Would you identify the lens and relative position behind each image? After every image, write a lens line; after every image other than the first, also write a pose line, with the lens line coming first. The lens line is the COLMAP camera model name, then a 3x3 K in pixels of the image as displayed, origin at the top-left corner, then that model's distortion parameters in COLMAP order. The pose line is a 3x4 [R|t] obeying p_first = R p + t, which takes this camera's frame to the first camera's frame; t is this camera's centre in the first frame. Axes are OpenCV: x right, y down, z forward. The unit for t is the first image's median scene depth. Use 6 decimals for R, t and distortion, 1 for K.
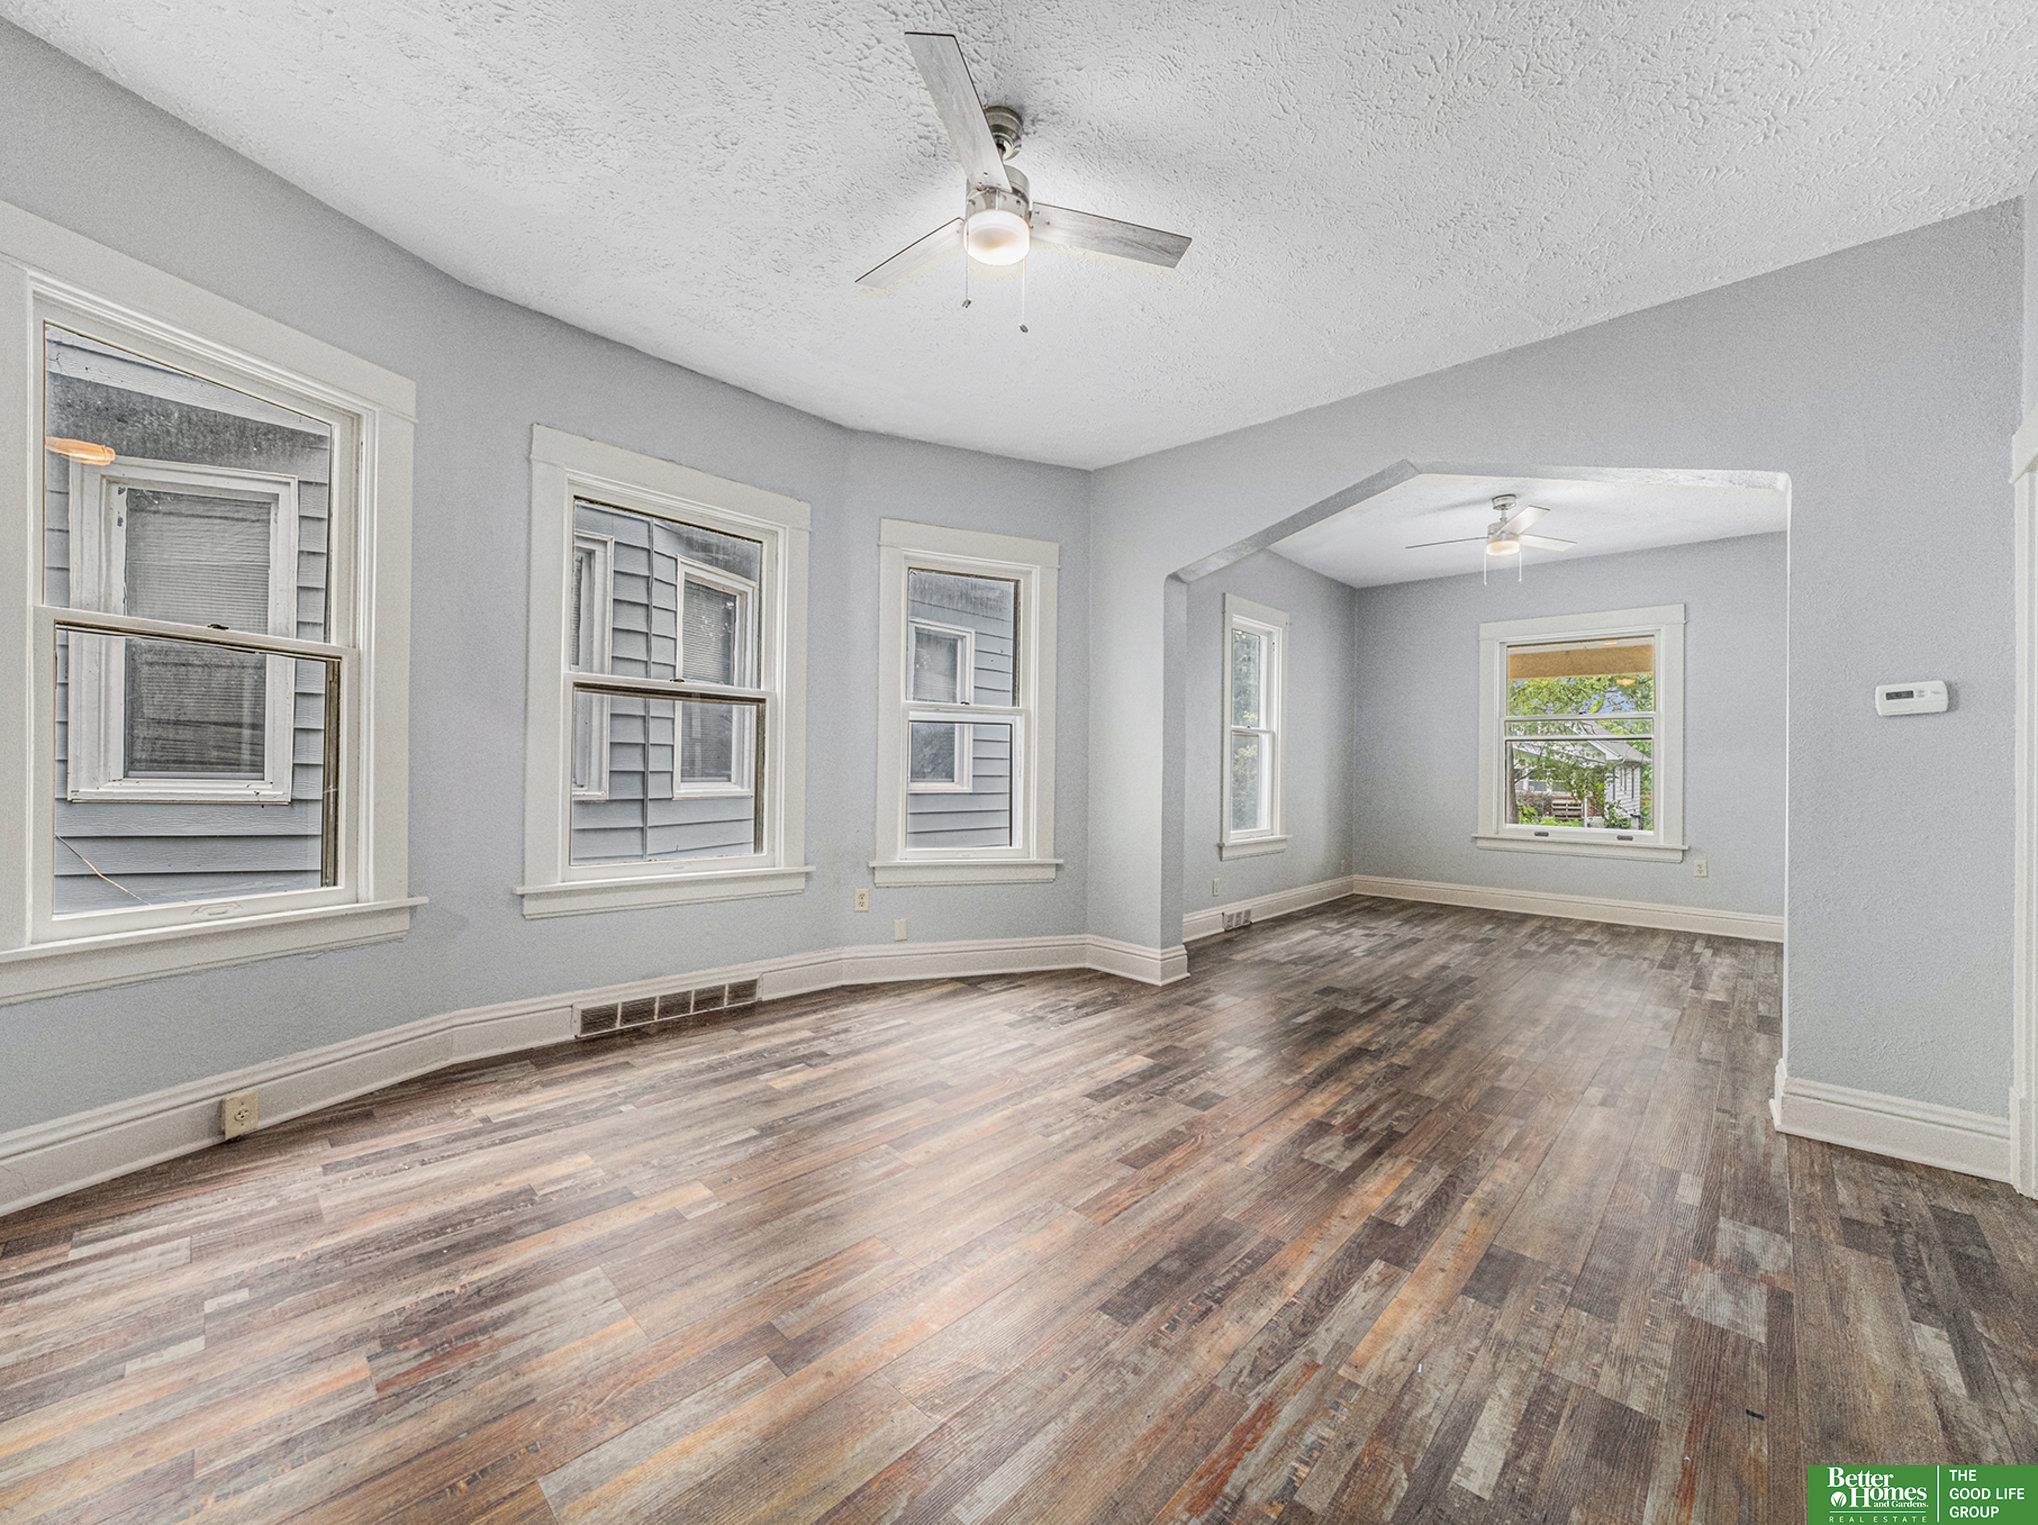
lens RADIAL K [[802.3, 0, 1022.5], [0, 802.3, 767.0], [0, 0, 1]] dist [-0.015669, 0.002026]
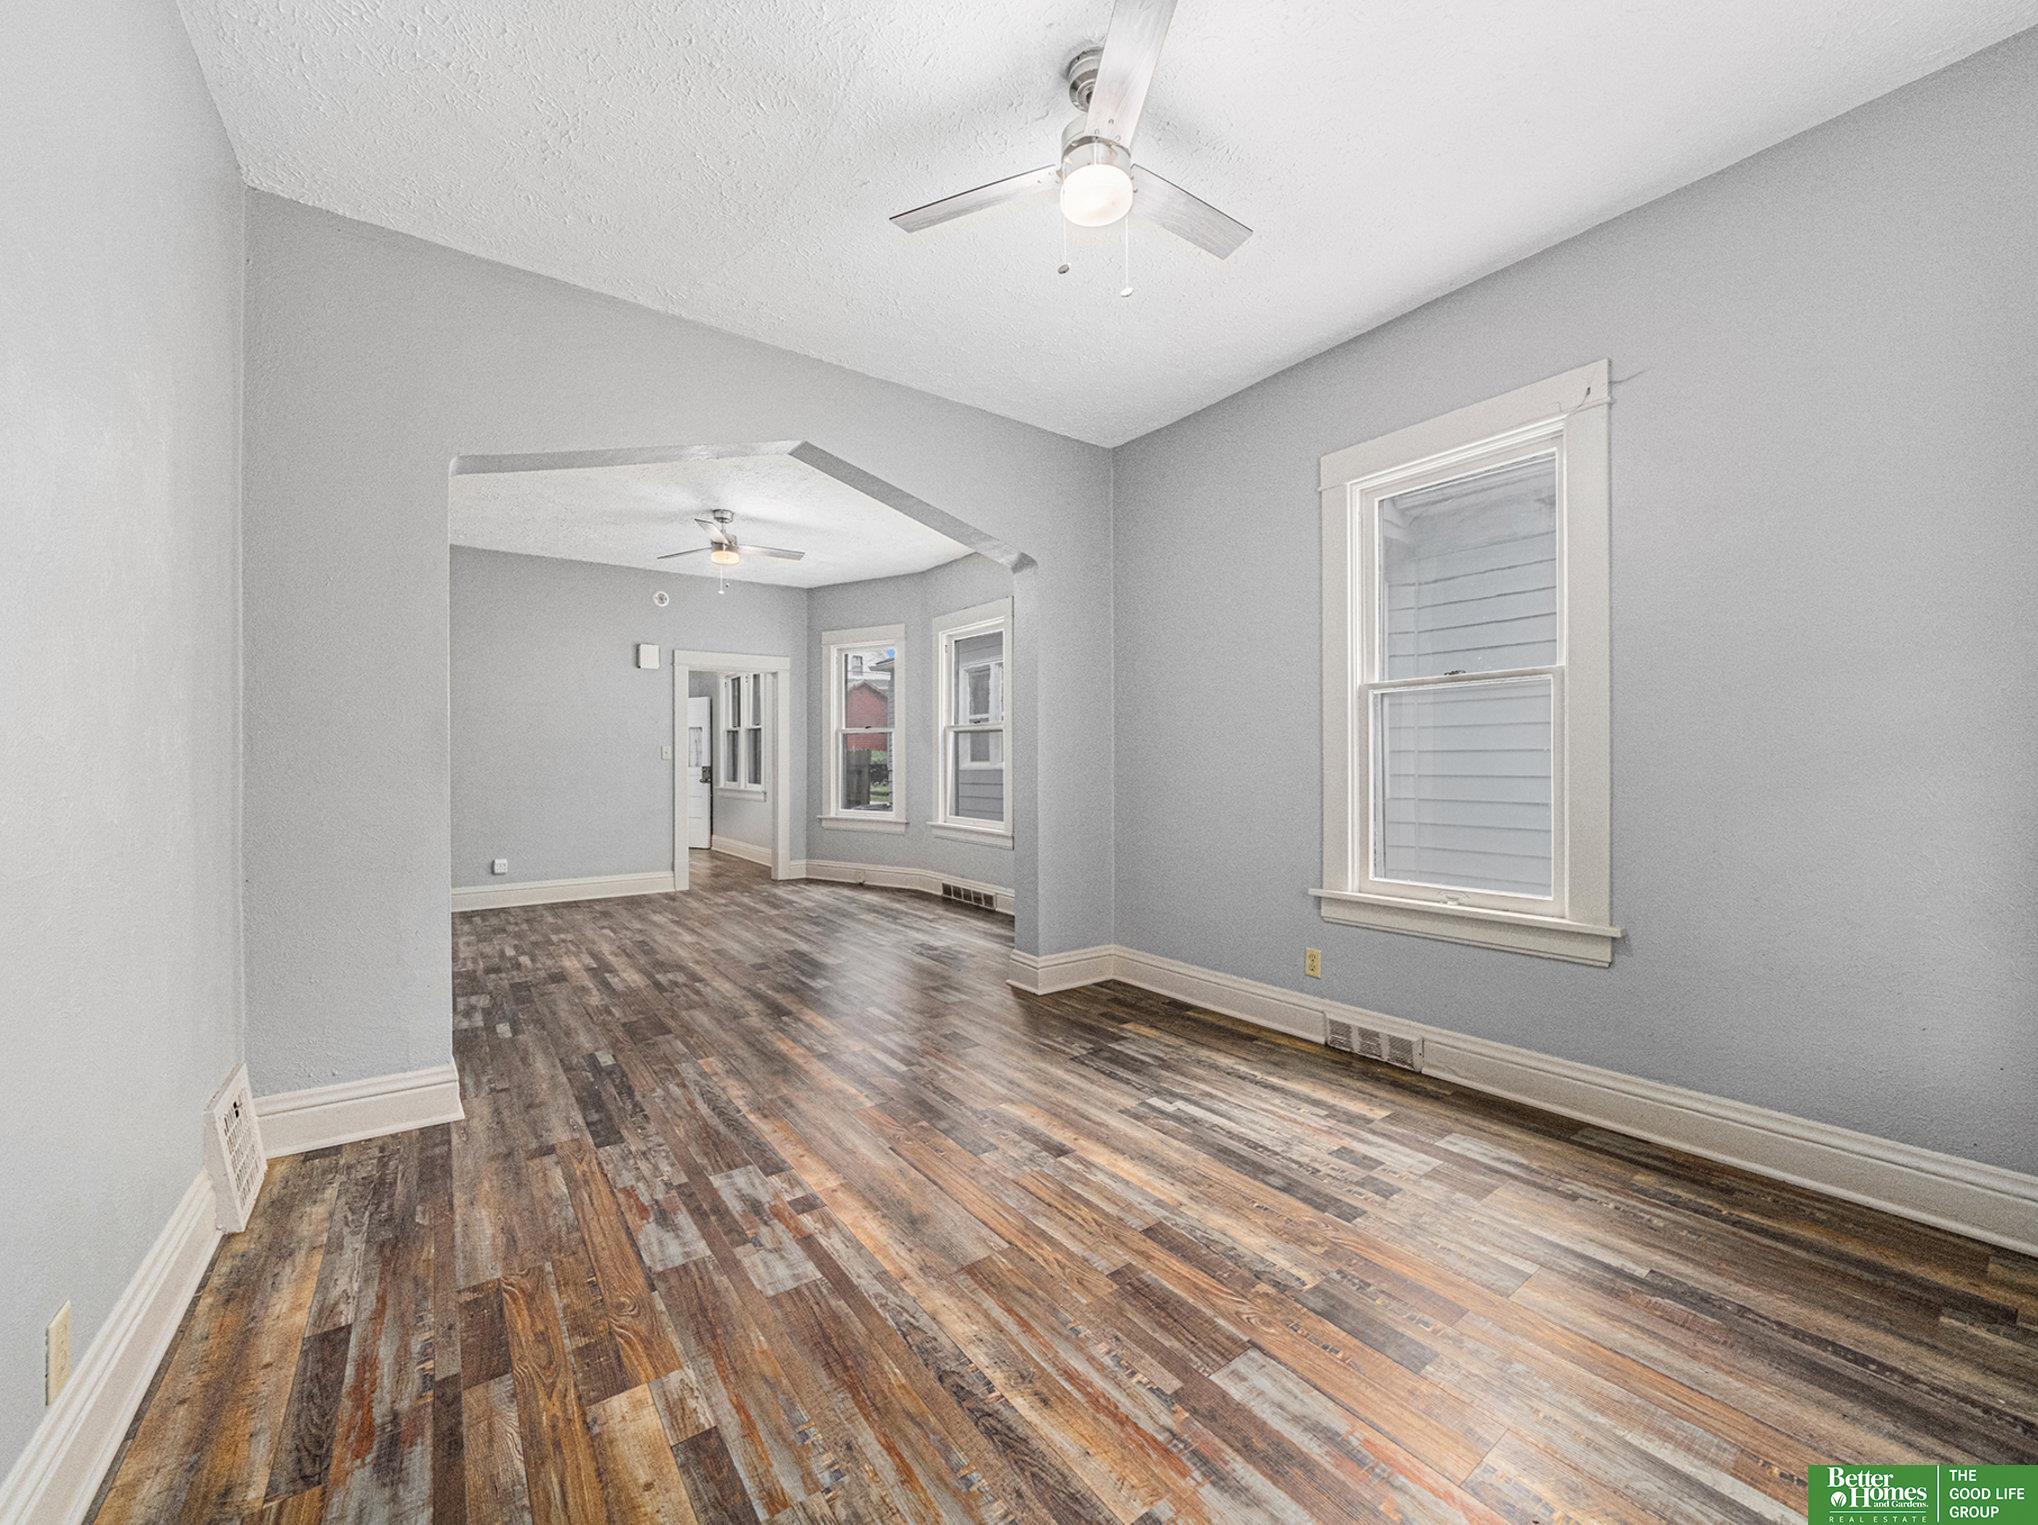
lens RADIAL K [[802.3, 0, 1018.3], [0, 802.3, 766.1], [0, 0, 1]] dist [-0.015669, 0.002026]
pose [[-0.184482, -0.016877, -0.982691, 1.551910], [0.001047, 0.999849, -0.017368, 0.026638], [0.982835, -0.004233, -0.184436, 1.609006]]
